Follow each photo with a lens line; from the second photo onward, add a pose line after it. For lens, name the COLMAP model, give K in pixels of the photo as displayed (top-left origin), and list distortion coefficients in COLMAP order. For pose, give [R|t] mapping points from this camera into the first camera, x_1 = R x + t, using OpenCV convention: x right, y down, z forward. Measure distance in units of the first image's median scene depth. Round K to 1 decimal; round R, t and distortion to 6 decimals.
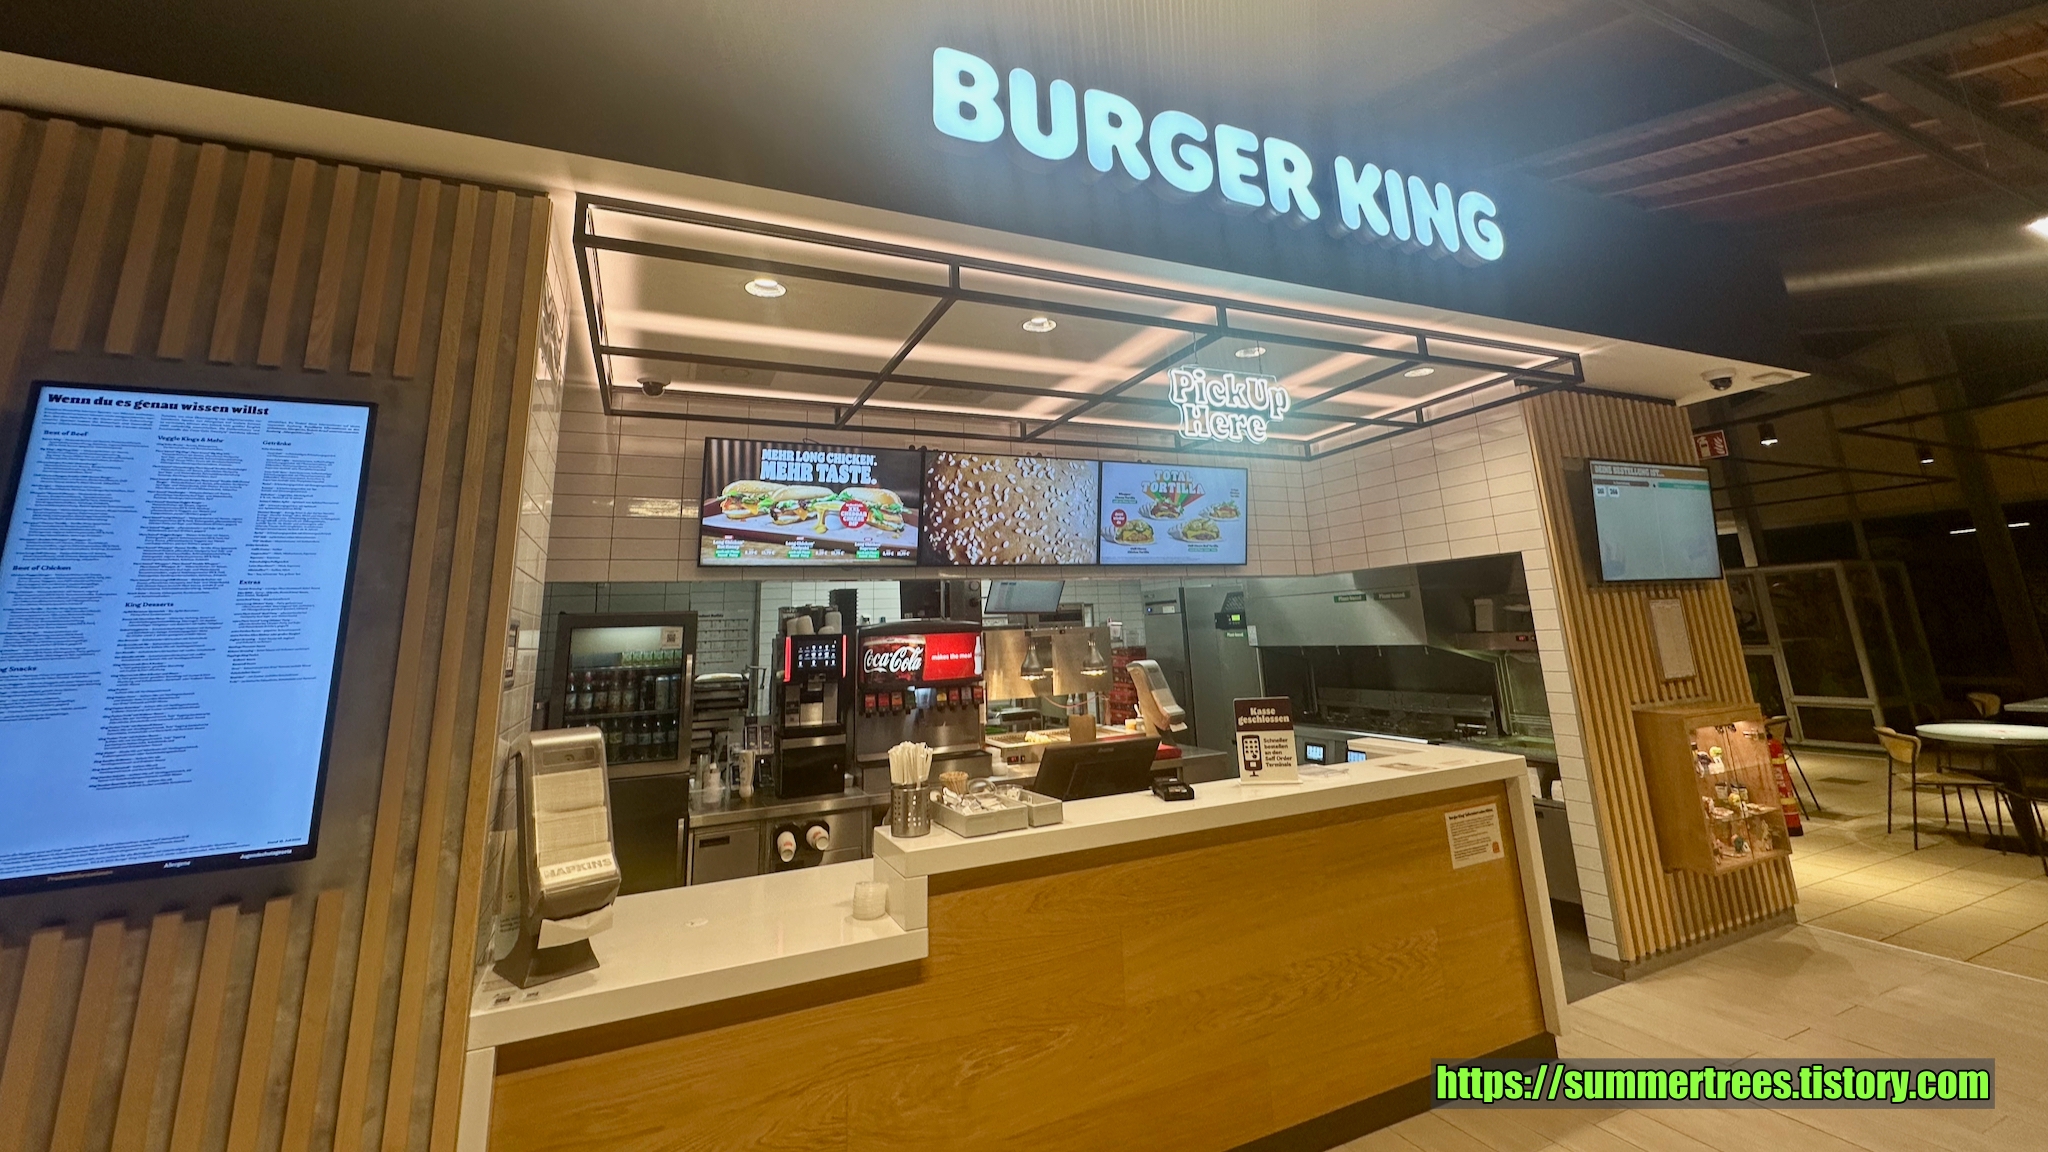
lens RADIAL K [[823.3, 0, 1031.4], [0, 823.3, 444.8], [0, 0, 1]] dist [-0.004945, -0.000246]
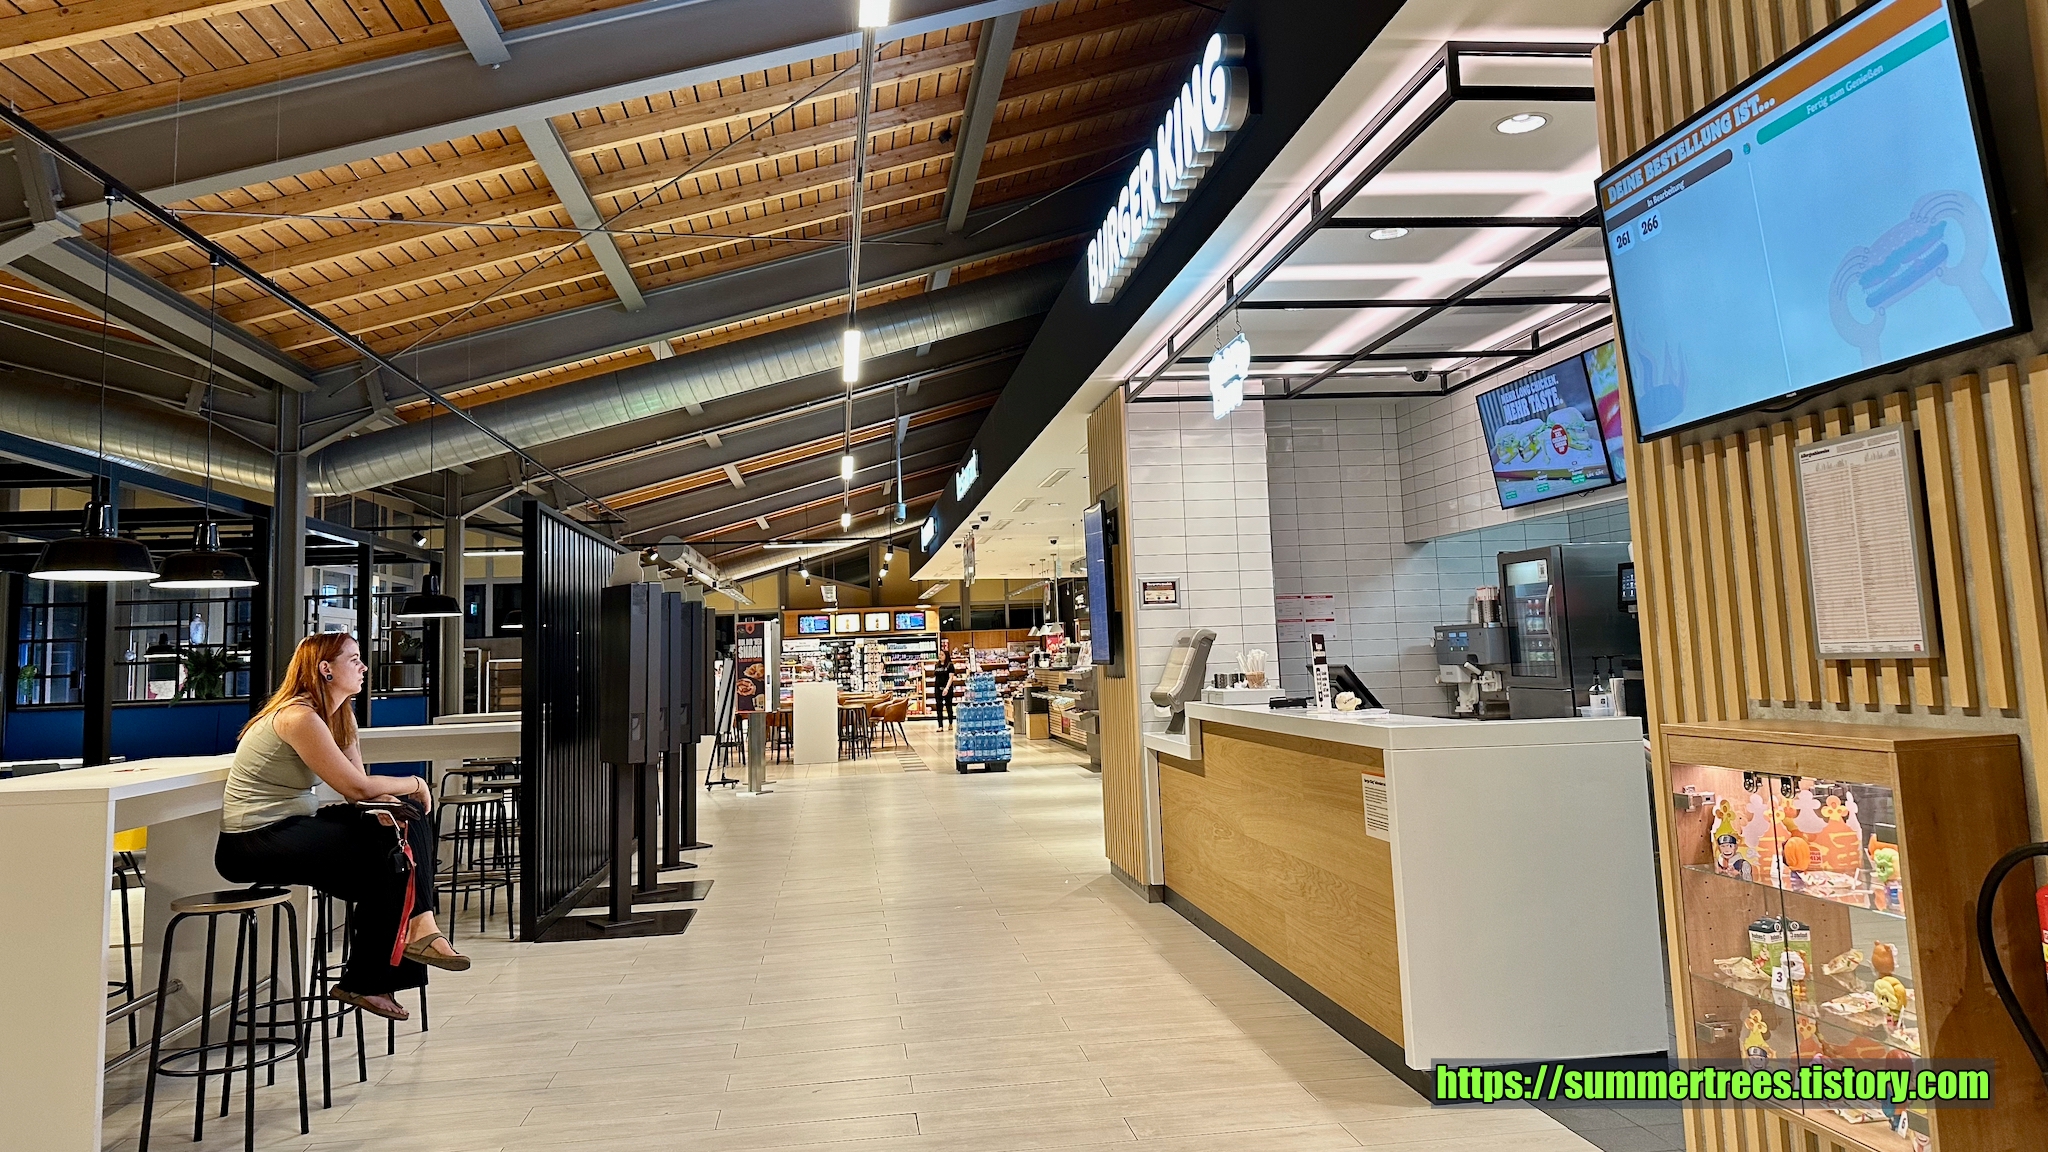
lens RADIAL K [[1359.4, 0, 1019.8], [0, 1359.4, 576.3], [0, 0, 1]] dist [0.007902, 0.001661]
pose [[-0.291051, -0.001803, -0.956706, 1.448382], [0.259711, 0.962298, -0.080823, 0.200179], [0.920782, -0.271991, -0.279609, 0.825564]]
